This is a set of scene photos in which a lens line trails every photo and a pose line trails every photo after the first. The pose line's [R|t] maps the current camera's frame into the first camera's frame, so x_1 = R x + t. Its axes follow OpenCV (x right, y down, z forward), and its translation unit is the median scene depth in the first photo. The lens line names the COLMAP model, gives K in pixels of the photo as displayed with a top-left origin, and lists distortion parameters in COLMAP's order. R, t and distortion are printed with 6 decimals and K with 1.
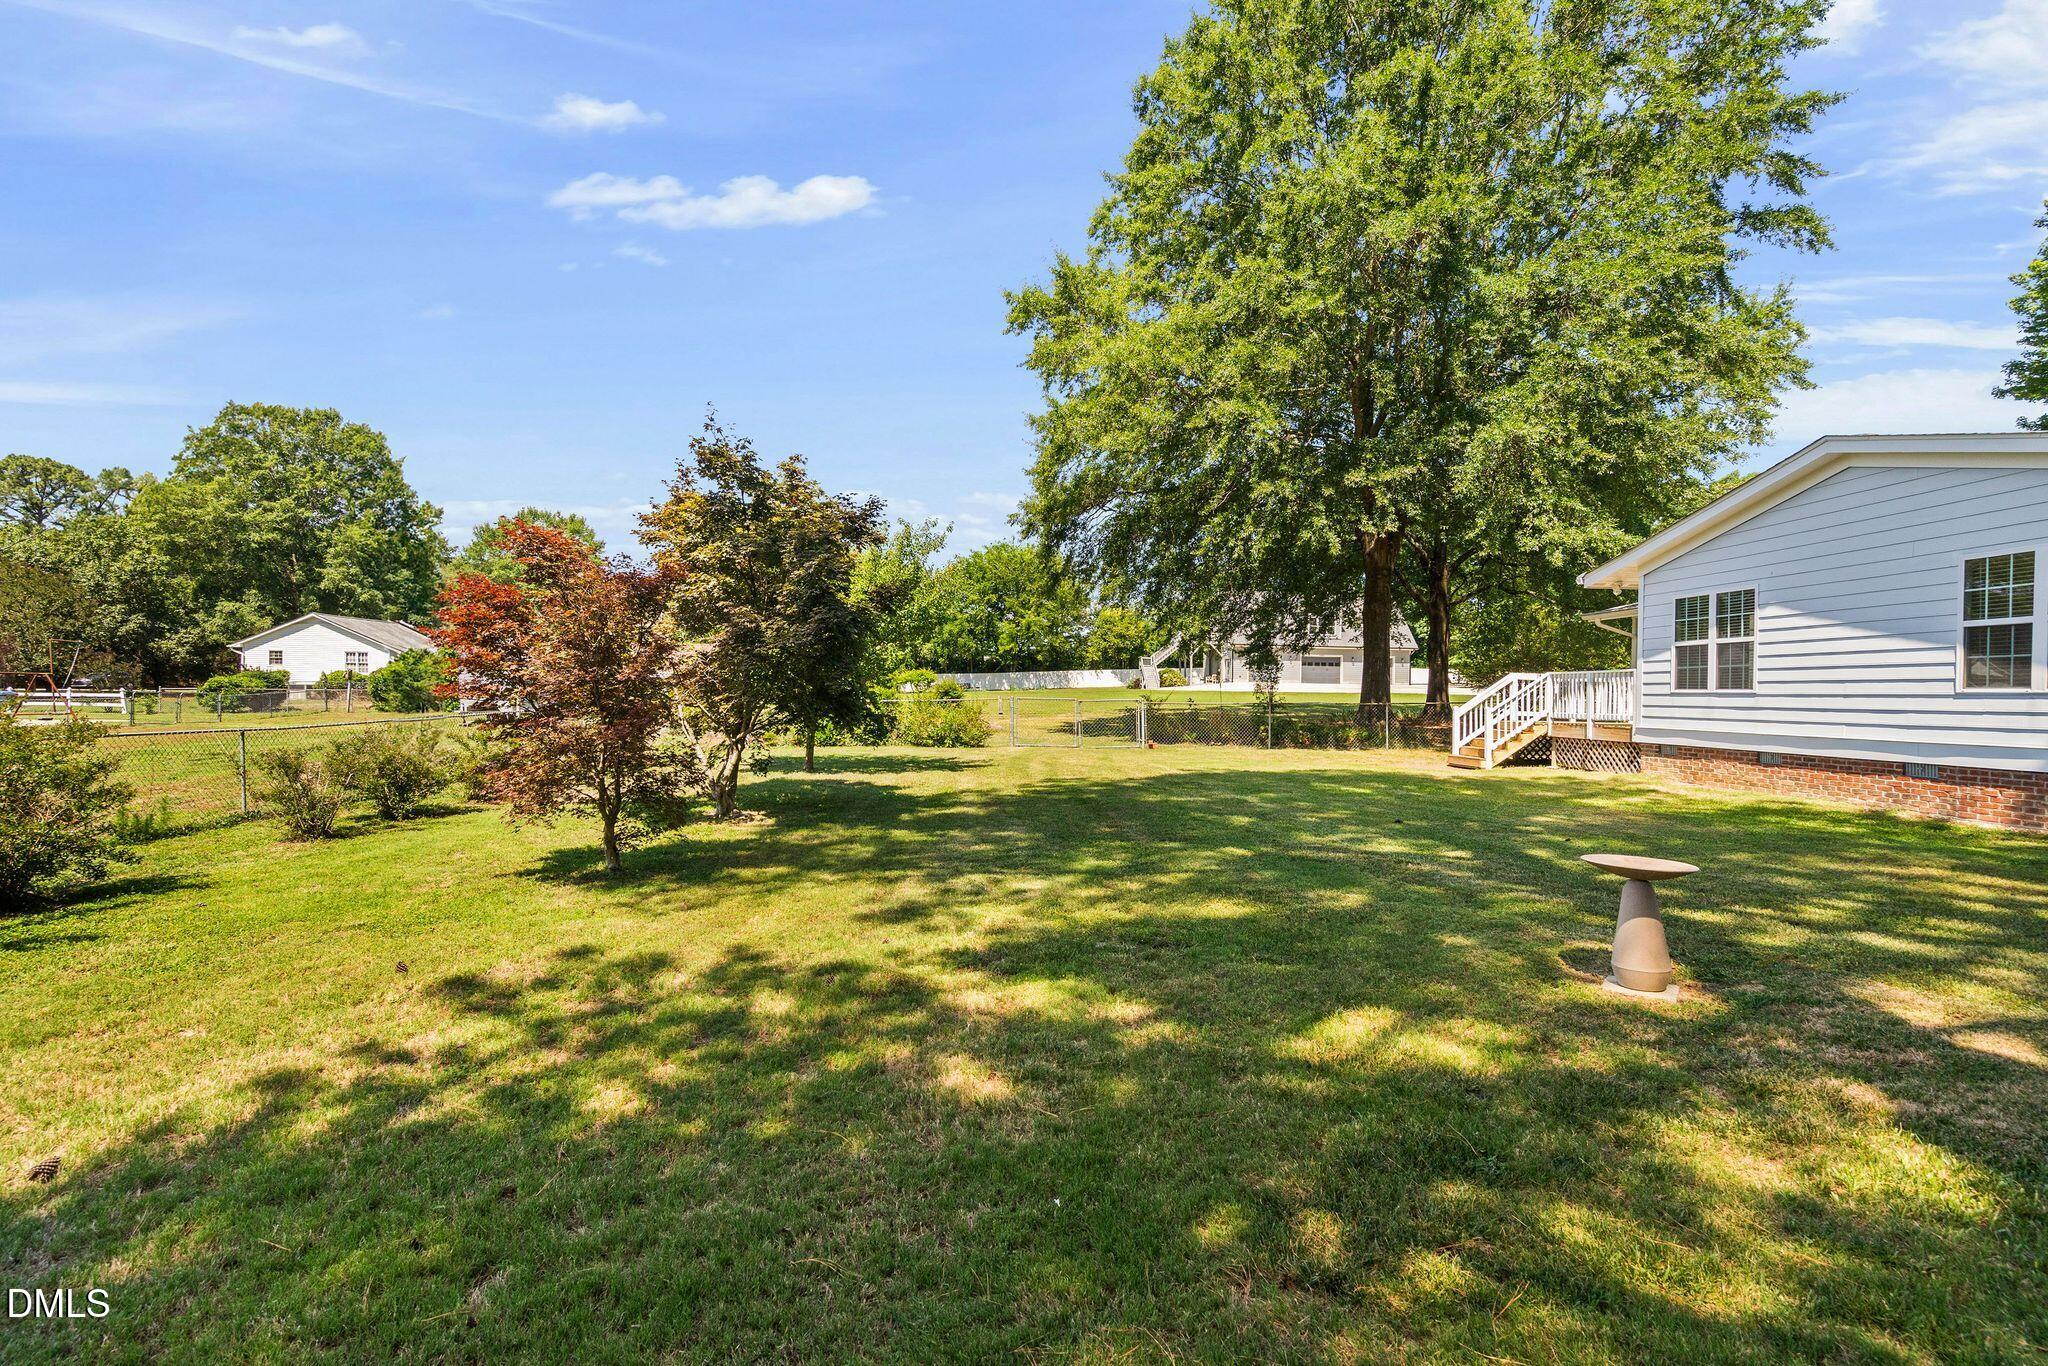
lens RADIAL K [[944.6, 0, 1021.9], [0, 944.6, 721.8], [0, 0, 1]] dist [-0.002810, -0.001320]
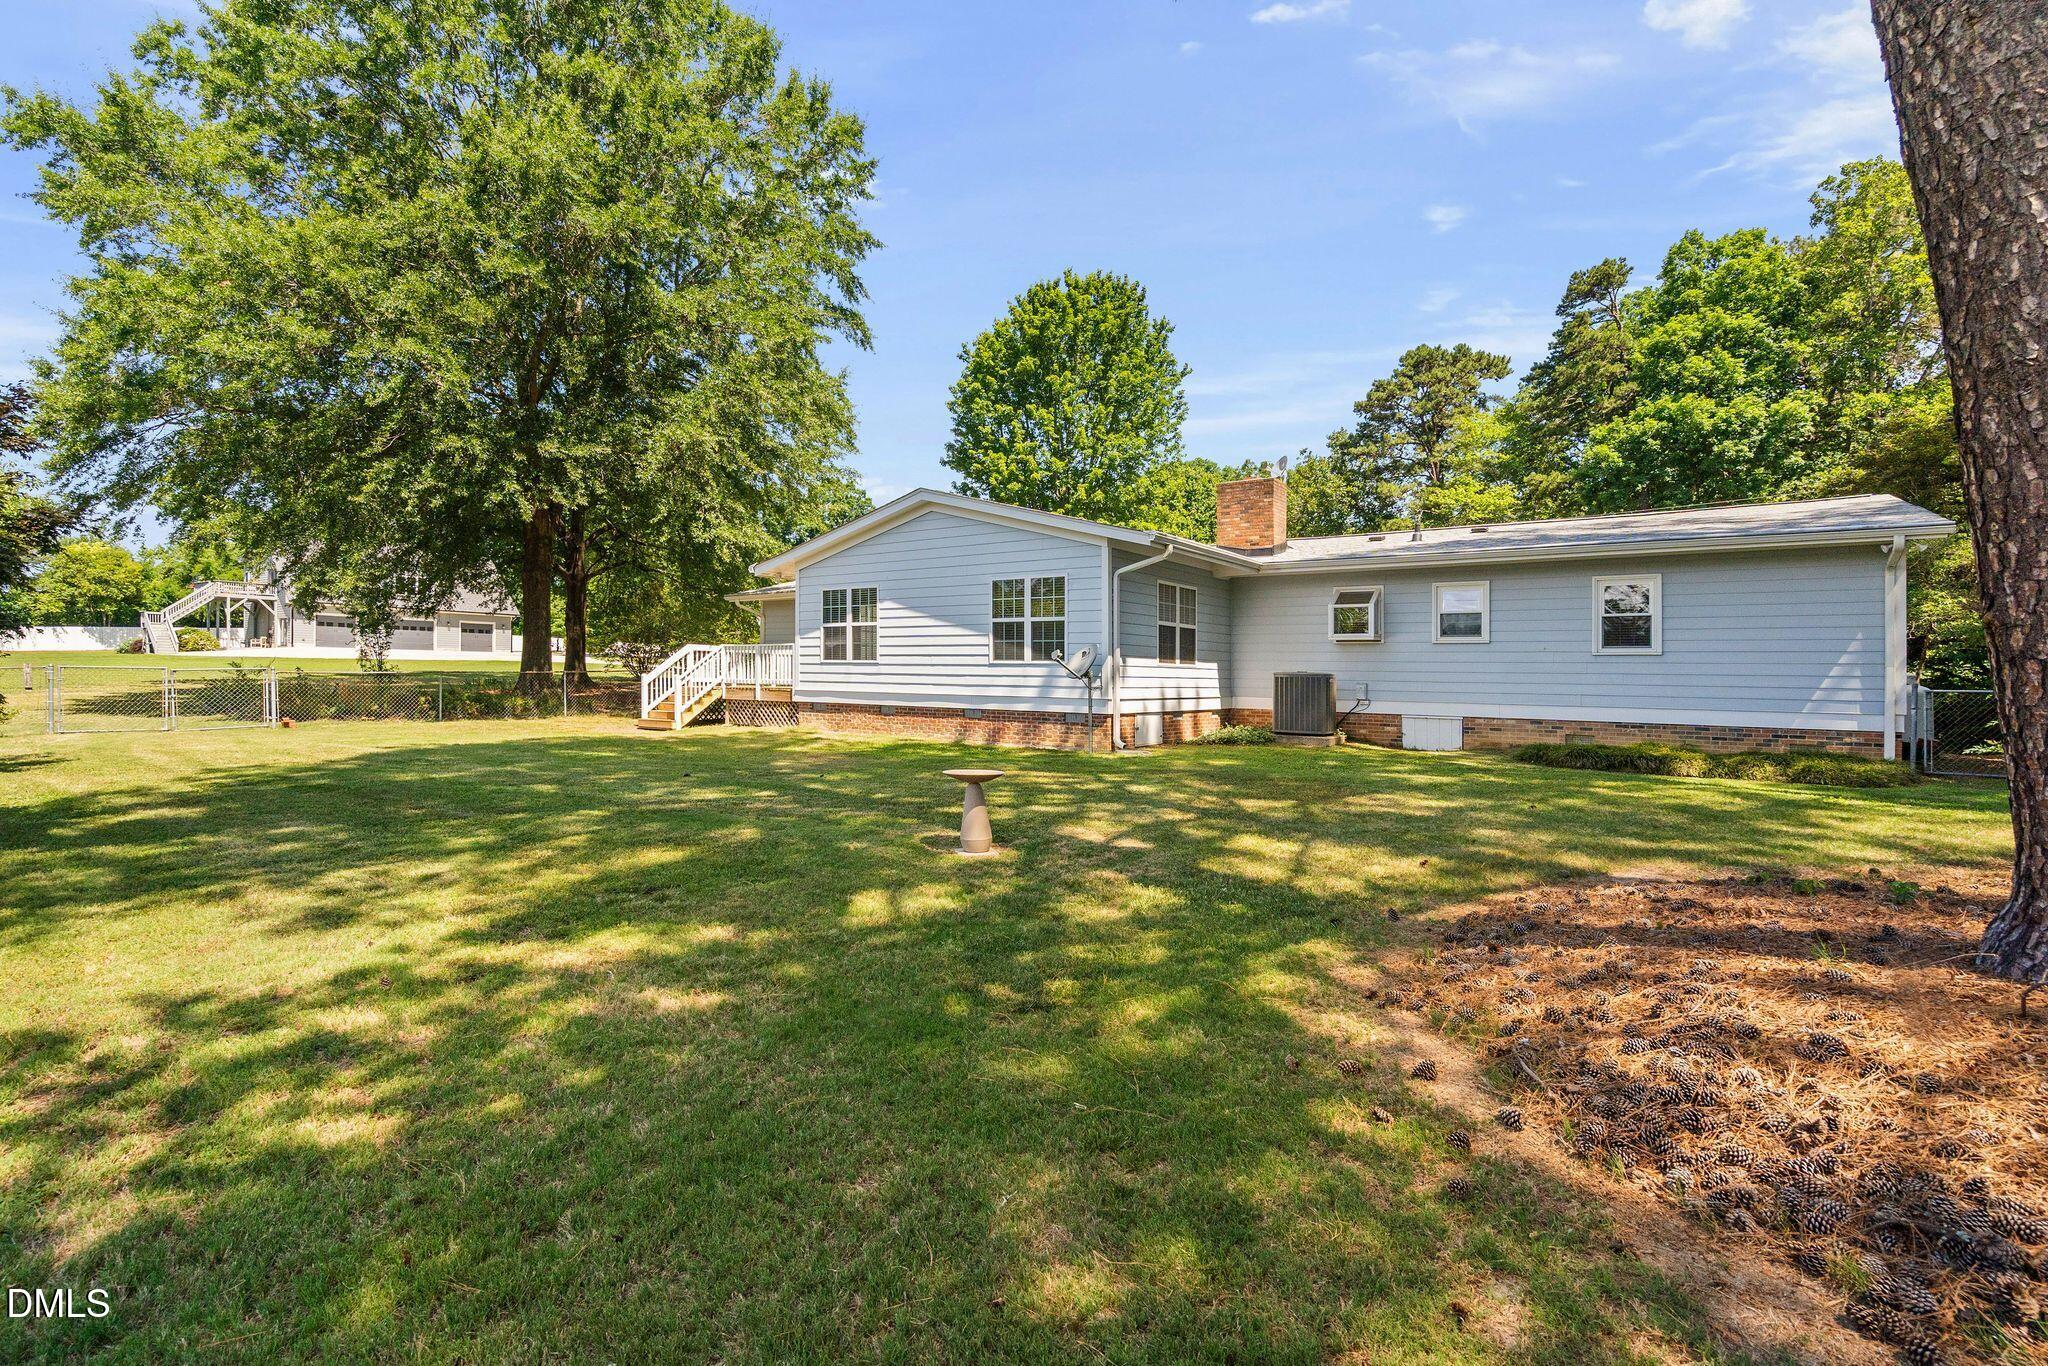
lens RADIAL K [[928.5, 0, 1026.2], [0, 928.5, 670.8], [0, 0, 1]] dist [-0.001401, -0.005782]
pose [[0.611497, -0.003756, 0.791238, -0.131760], [0.019395, 0.999759, -0.010242, -0.000507], [-0.791009, 0.021609, 0.611423, -0.006199]]
